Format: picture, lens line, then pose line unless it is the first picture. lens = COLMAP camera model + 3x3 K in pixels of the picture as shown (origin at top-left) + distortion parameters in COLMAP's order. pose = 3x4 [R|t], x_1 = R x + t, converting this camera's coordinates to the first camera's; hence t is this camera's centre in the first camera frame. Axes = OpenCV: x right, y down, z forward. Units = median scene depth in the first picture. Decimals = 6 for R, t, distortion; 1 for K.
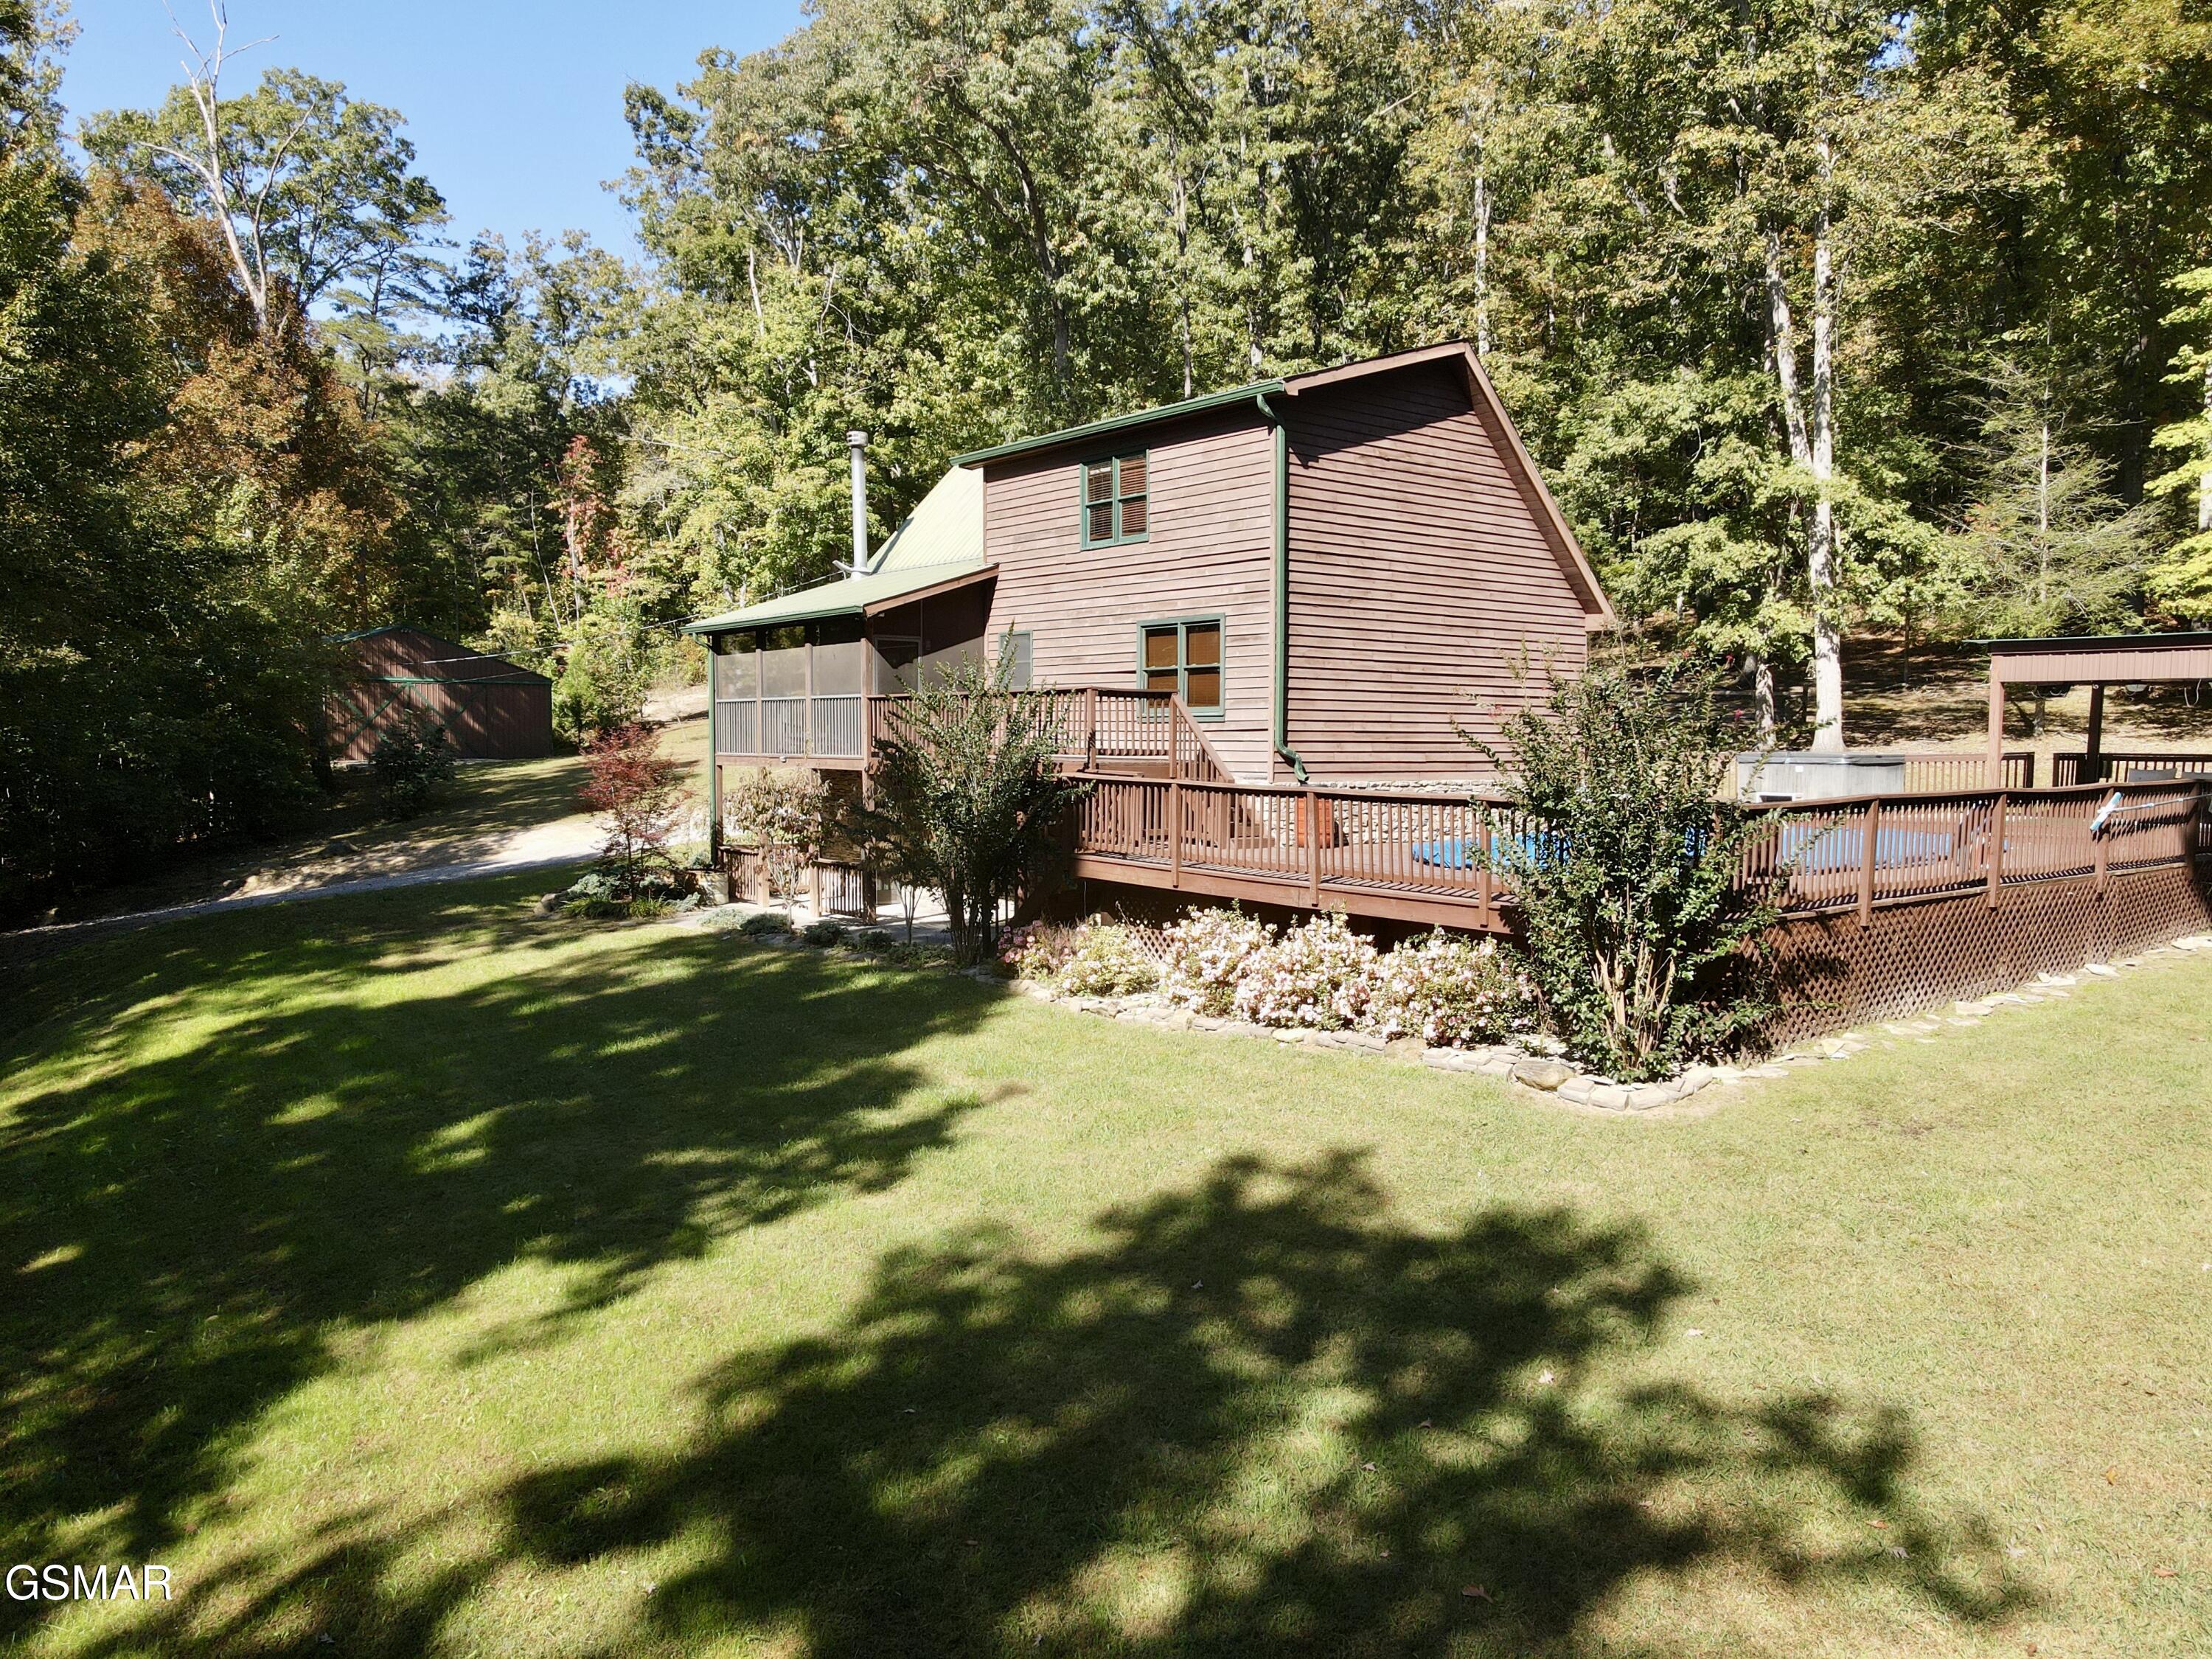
lens RADIAL K [[1625.8, 0, 1107.3], [0, 1625.8, 825.8], [0, 0, 1]] dist [0.007853, 0.007885]
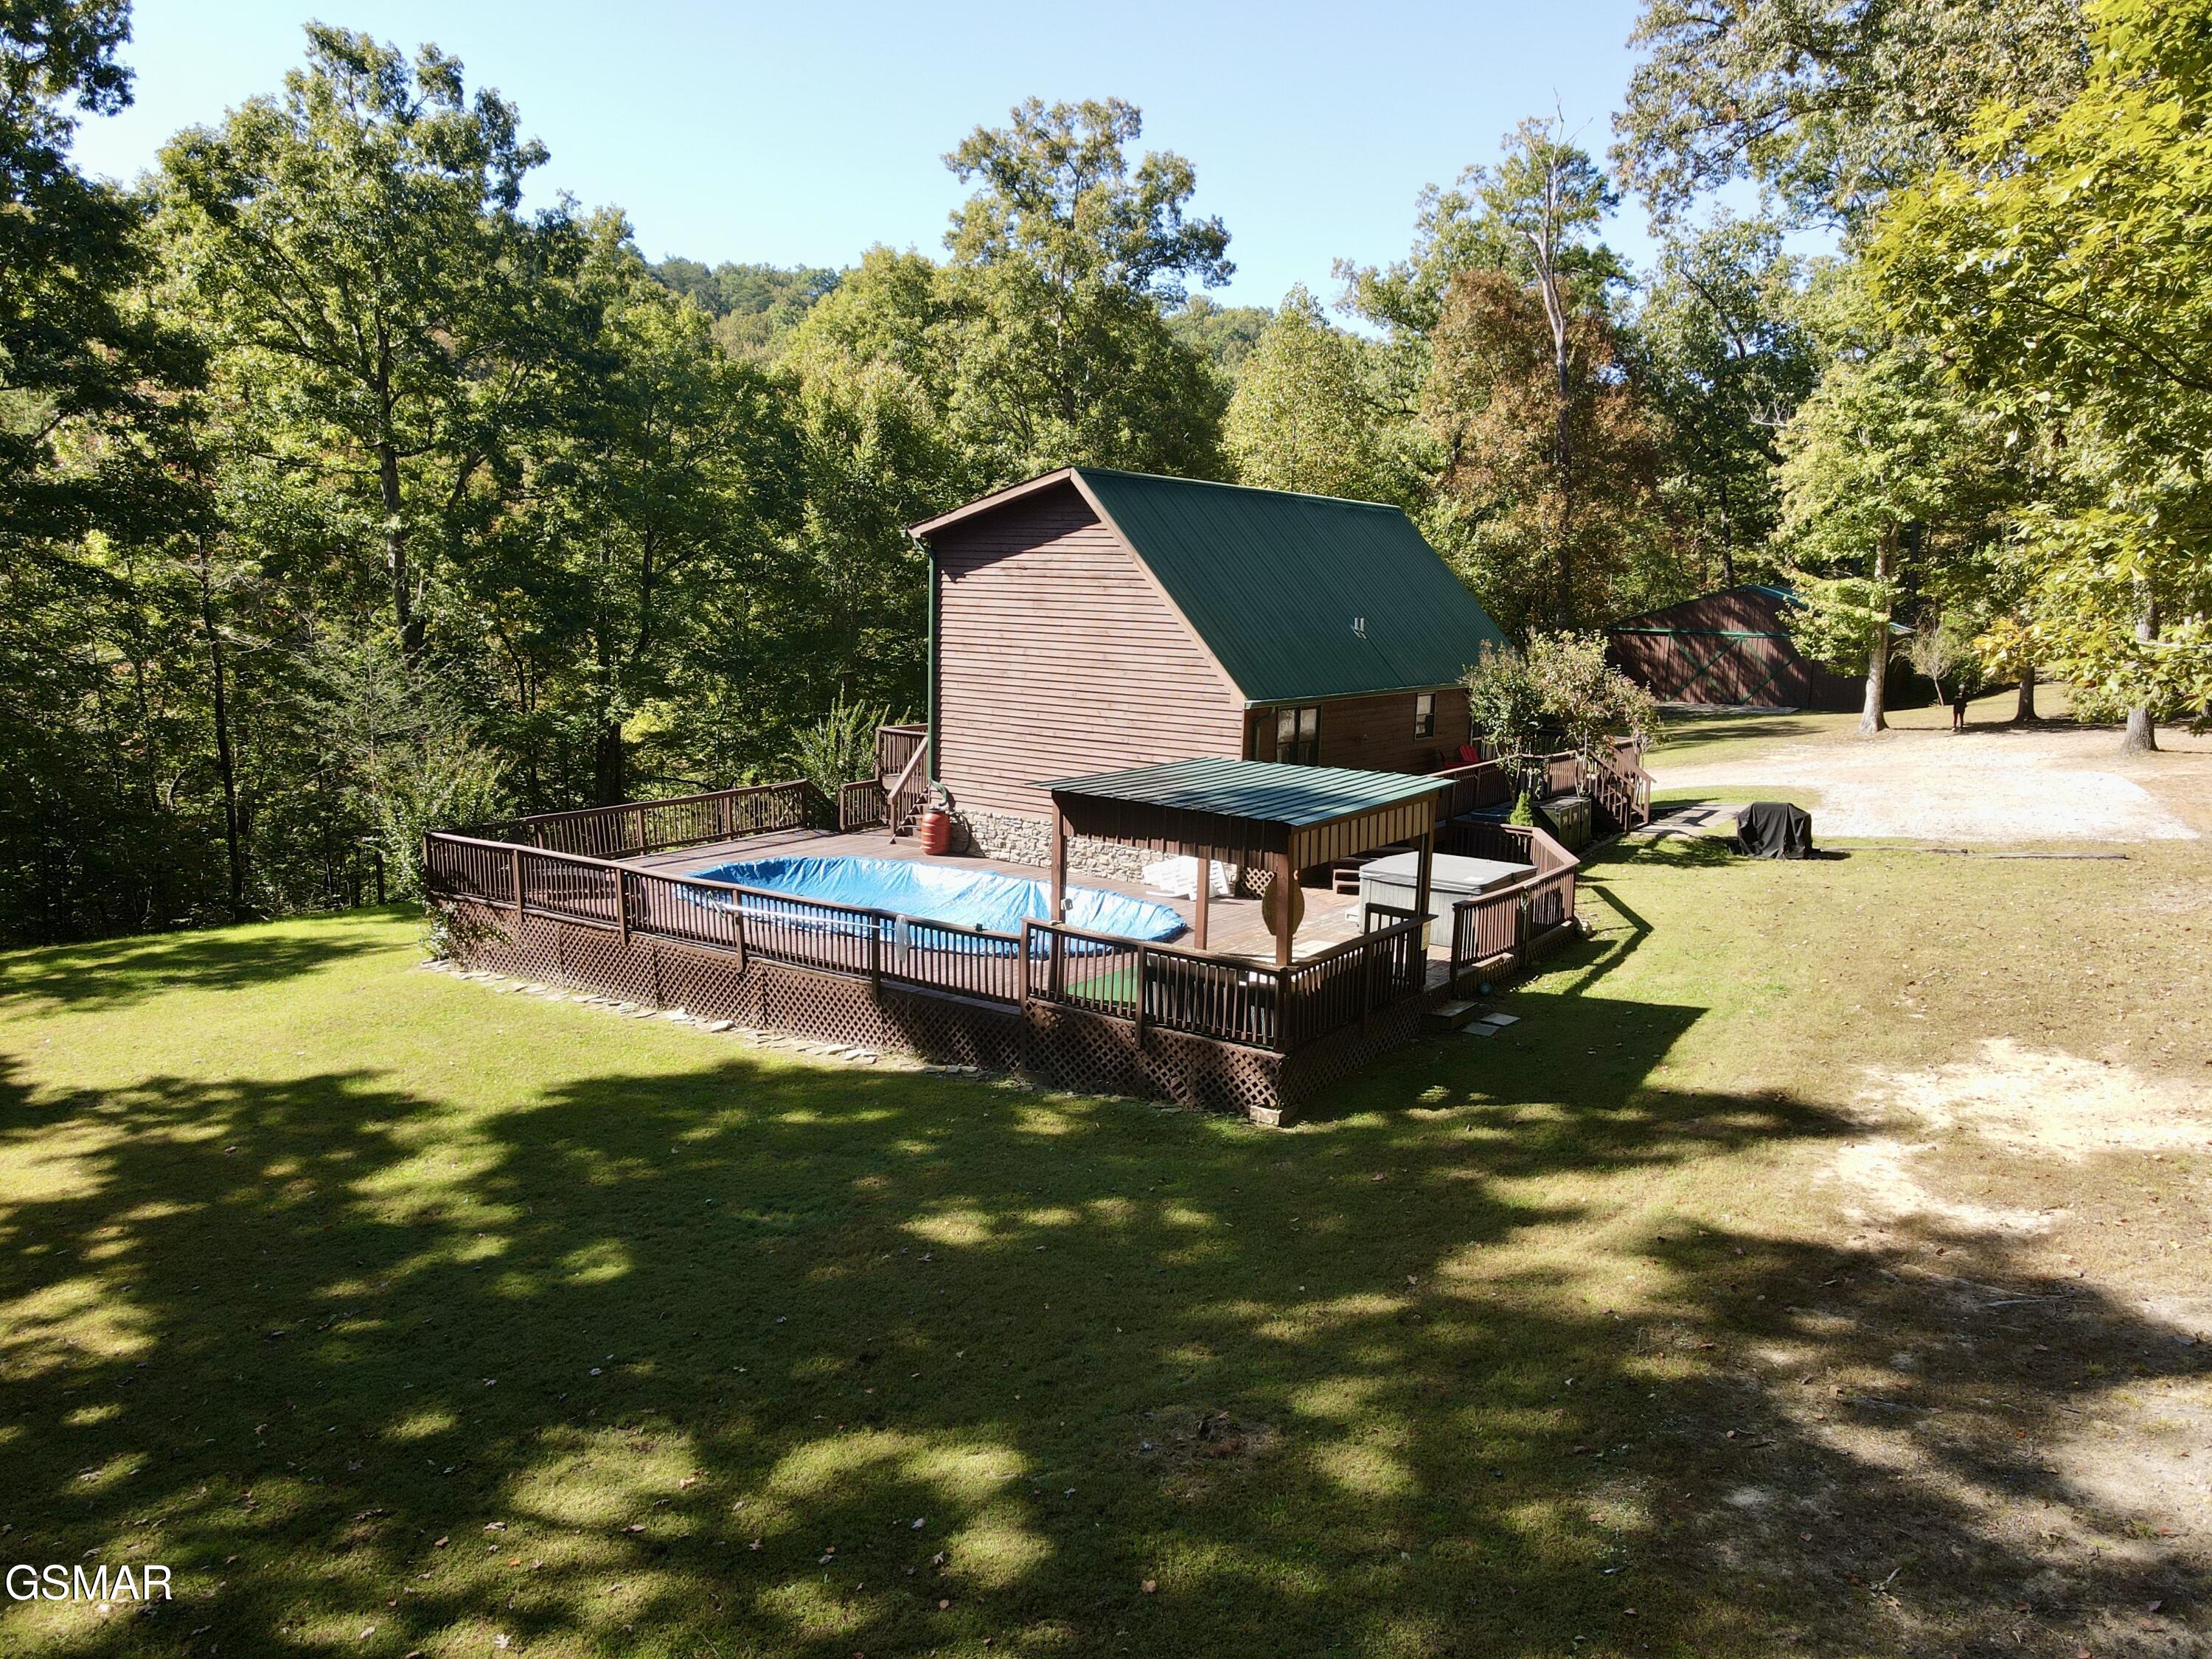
lens RADIAL K [[1625.8, 0, 1105.4], [0, 1625.8, 833.9], [0, 0, 1]] dist [0.007853, 0.007885]
pose [[0.288530, 0.152979, -0.945171, 1.355661], [-0.075932, 0.987700, 0.136683, -0.187044], [0.954455, 0.032331, 0.296597, 0.643946]]
